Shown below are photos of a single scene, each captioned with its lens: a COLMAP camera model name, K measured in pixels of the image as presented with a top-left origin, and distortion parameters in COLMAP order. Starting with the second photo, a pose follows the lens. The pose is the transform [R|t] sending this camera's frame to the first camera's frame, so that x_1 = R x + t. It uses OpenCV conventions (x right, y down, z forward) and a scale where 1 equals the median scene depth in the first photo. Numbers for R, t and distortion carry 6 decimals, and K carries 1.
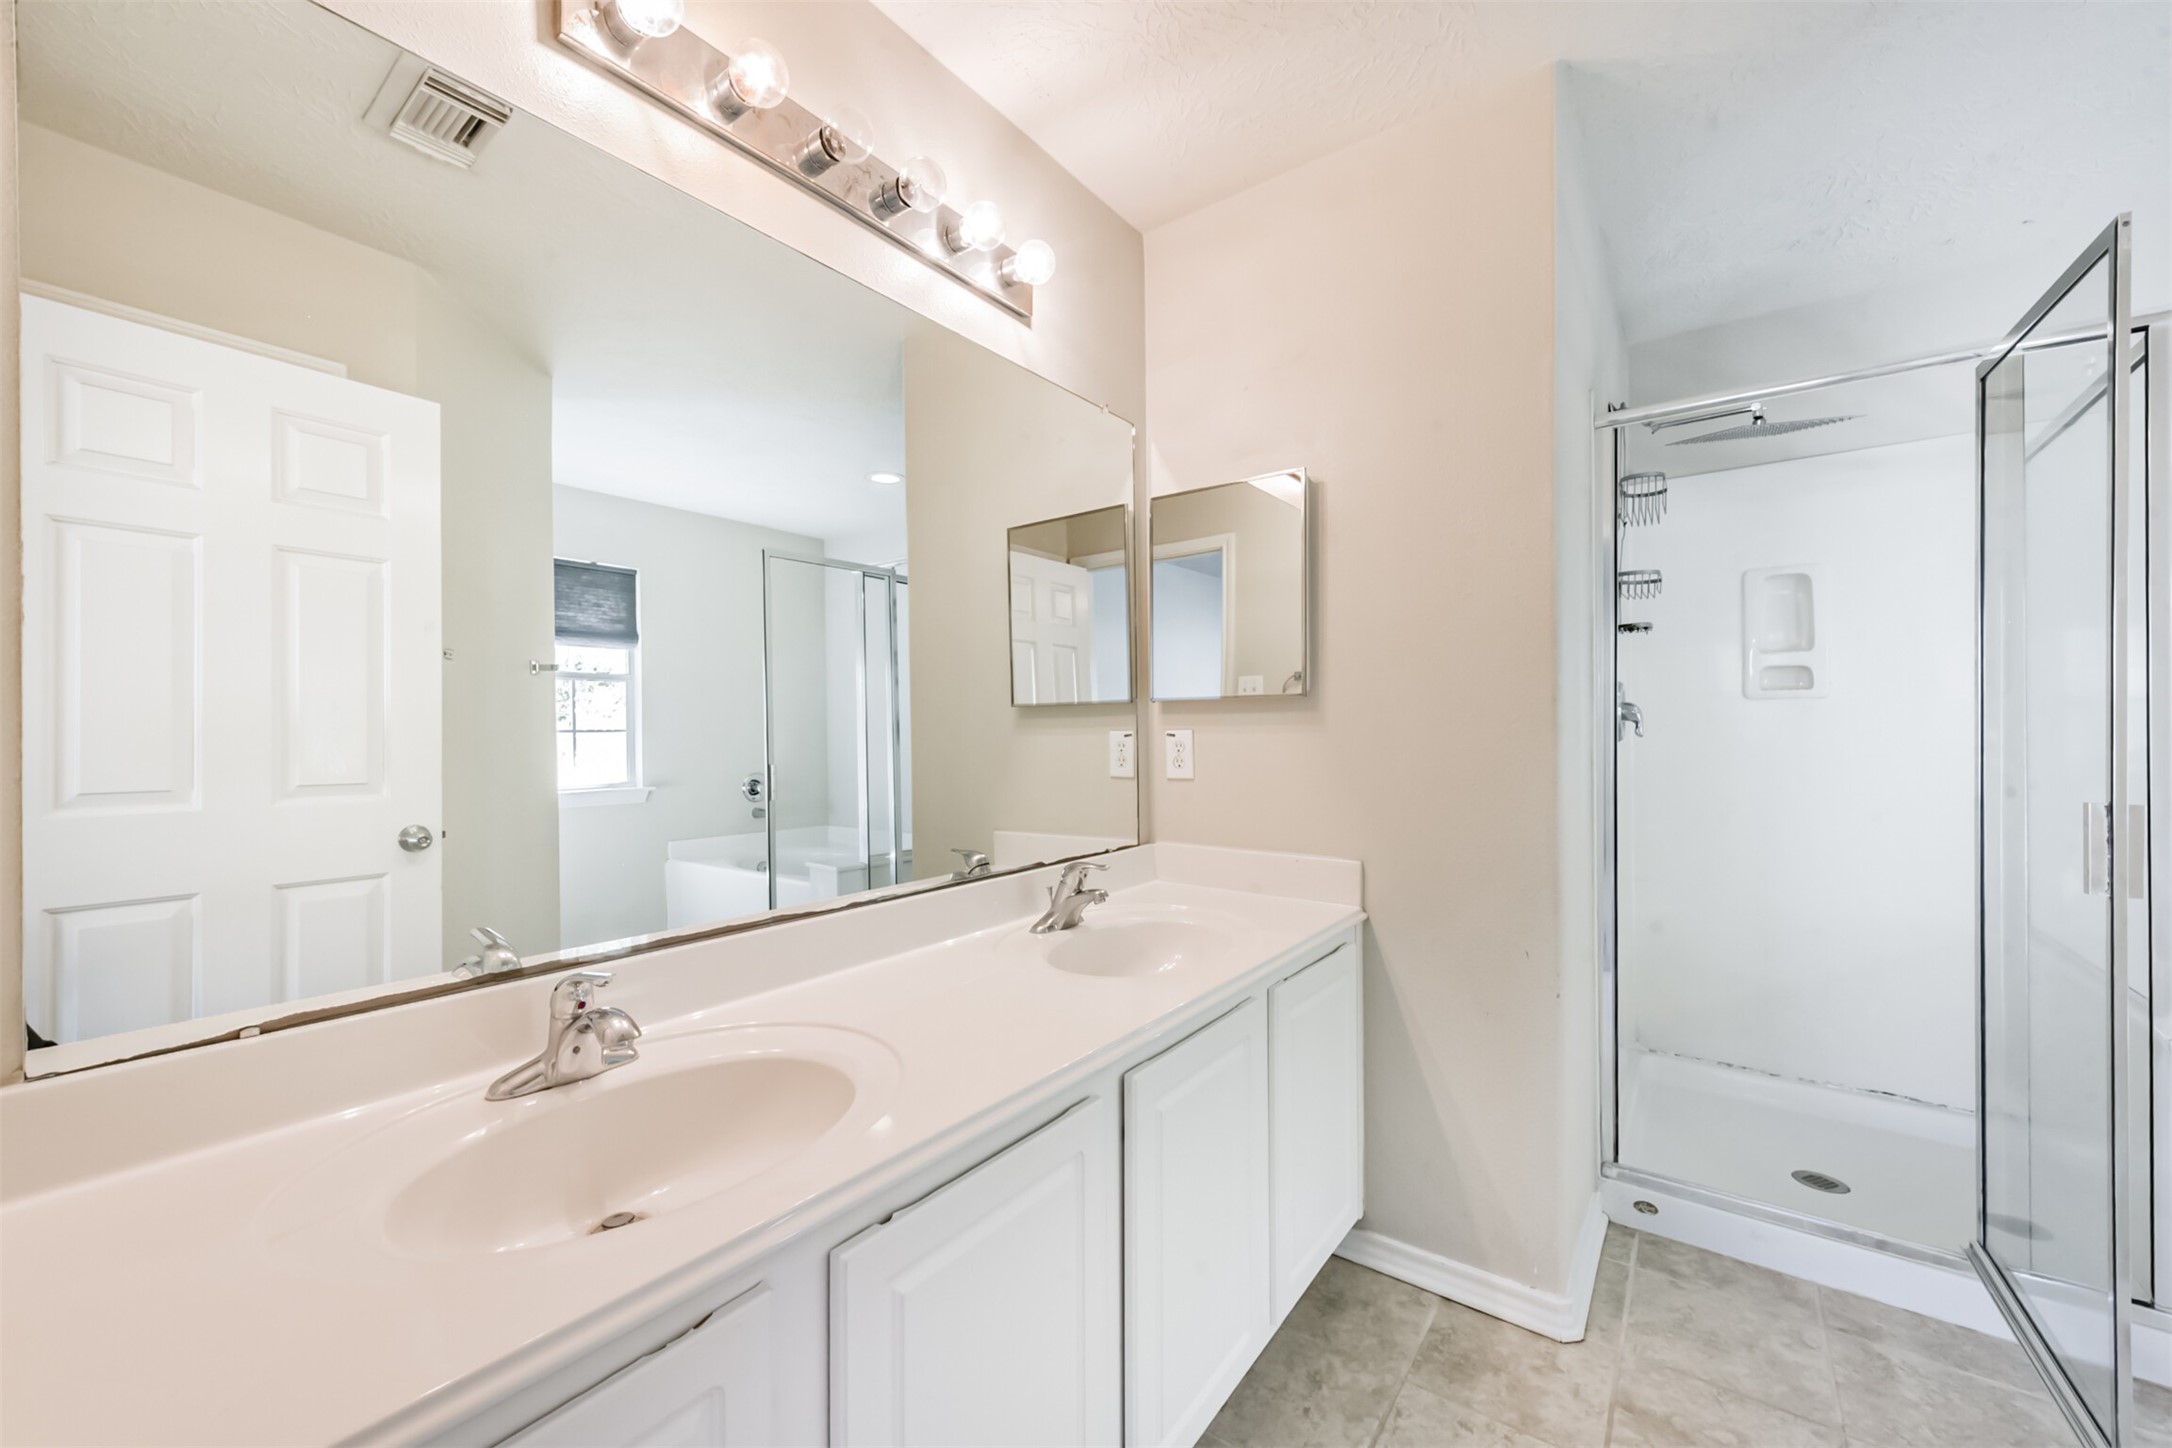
lens RADIAL K [[847.9, 0, 1081.6], [0, 847.9, 727.4], [0, 0, 1]] dist [-0.001072, -0.000147]
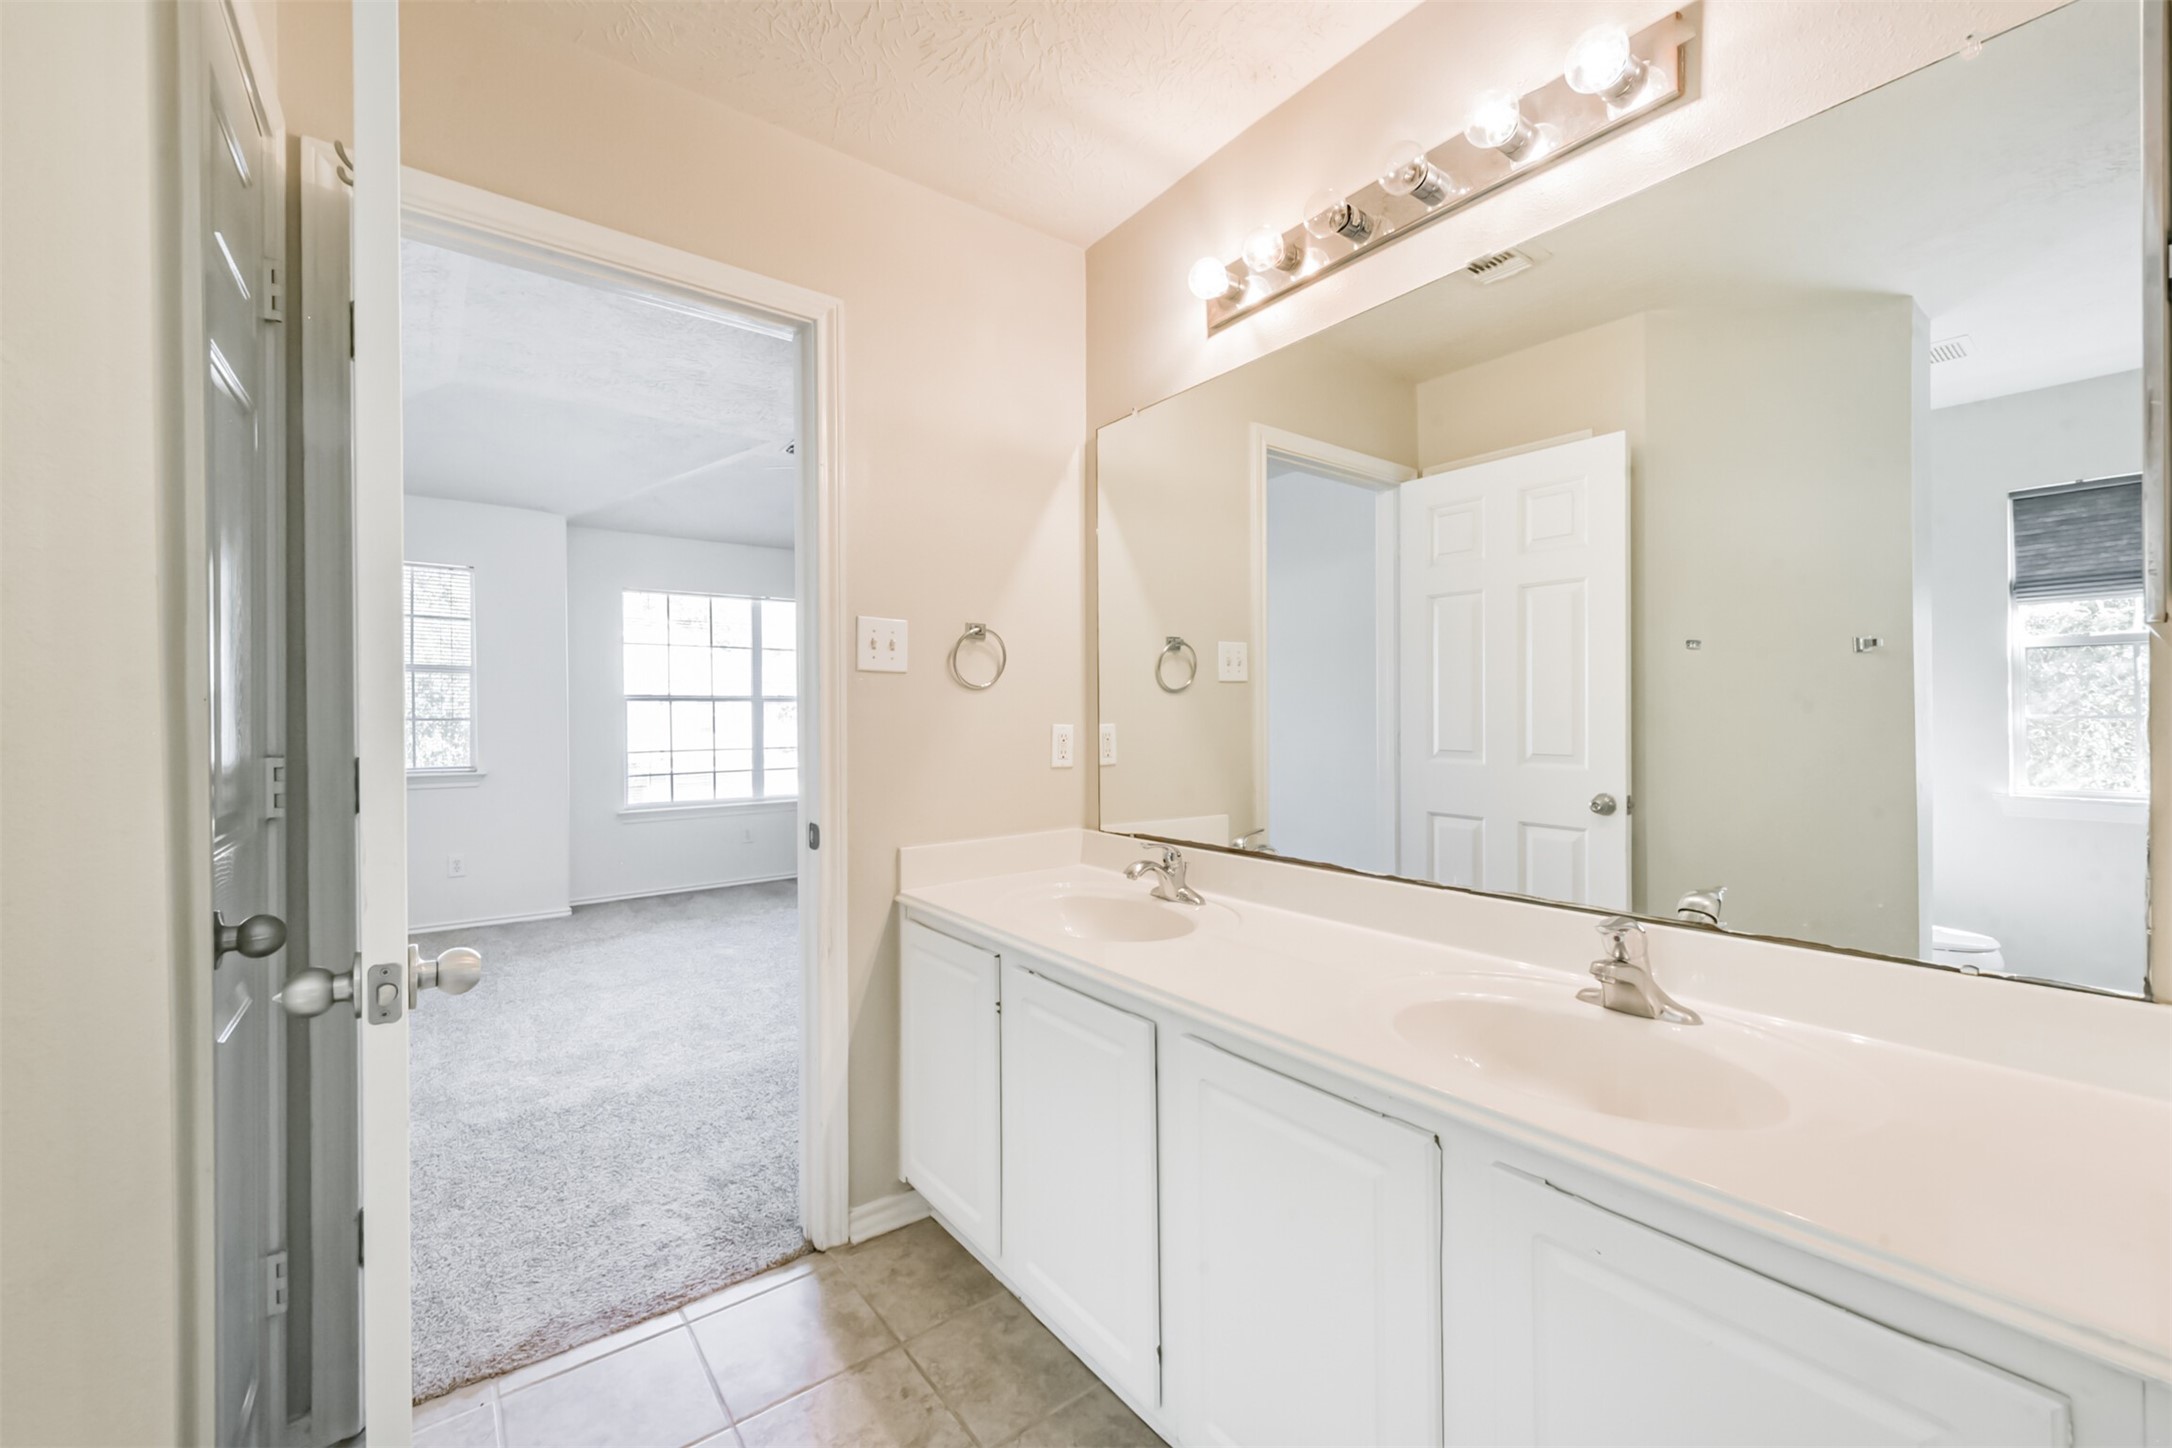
lens RADIAL K [[904.0, 0, 1088.3], [0, 904.0, 722.9], [0, 0, 1]] dist [-0.000922, 0.000001]
pose [[-0.283498, 0.016185, -0.958836, 0.658987], [0.005415, 0.999869, 0.015277, -0.008181], [0.958958, -0.000861, -0.283548, 0.660663]]
